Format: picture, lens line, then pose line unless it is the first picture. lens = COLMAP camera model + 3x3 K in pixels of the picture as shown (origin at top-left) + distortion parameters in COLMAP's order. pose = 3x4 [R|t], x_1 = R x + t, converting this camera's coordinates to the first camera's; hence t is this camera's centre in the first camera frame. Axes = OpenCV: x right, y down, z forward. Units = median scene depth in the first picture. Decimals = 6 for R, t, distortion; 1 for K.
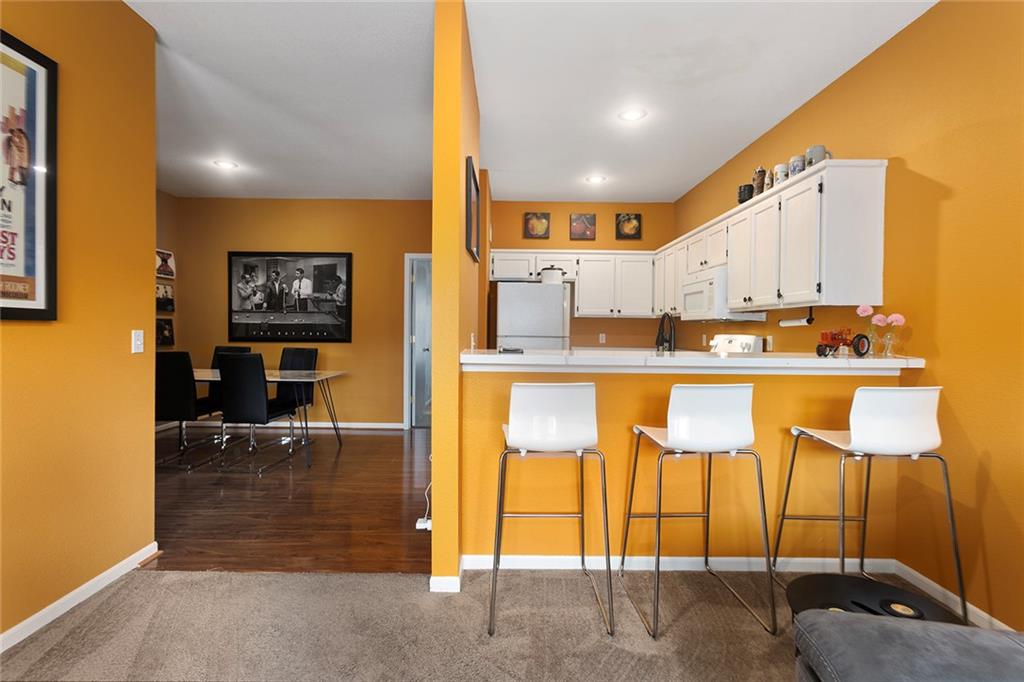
lens RADIAL K [[490.9, 0, 510.2], [0, 490.9, 333.4], [0, 0, 1]] dist [0.003264, 0.000885]
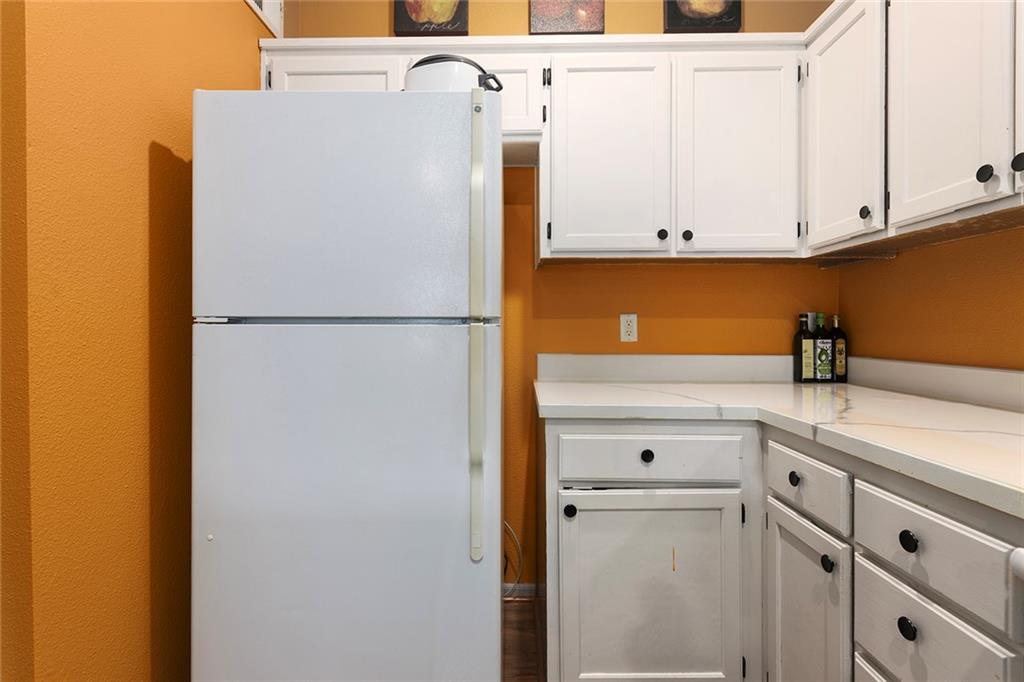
lens RADIAL K [[490.9, 0, 510.2], [0, 490.9, 333.4], [0, 0, 1]] dist [0.003264, 0.000885]
pose [[0.999535, -0.013835, -0.027176, 0.121037], [0.013874, 0.999903, 0.001251, 0.012783], [0.027156, -0.001627, 0.999630, 0.695633]]
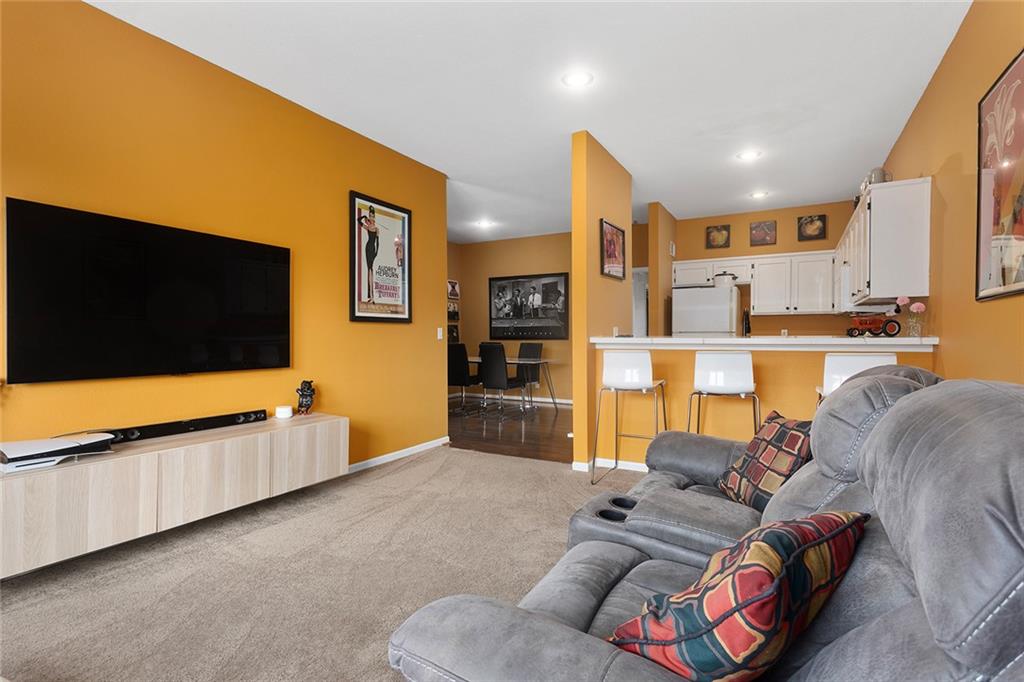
lens RADIAL K [[509.1, 0, 512.0], [0, 509.1, 341.0], [0, 0, 1]] dist [0.019950, 0.001001]
pose [[0.874872, -0.007574, -0.484295, 0.221180], [0.008357, 0.999965, -0.000543, 0.022267], [0.484282, -0.003572, 0.874905, -0.295872]]
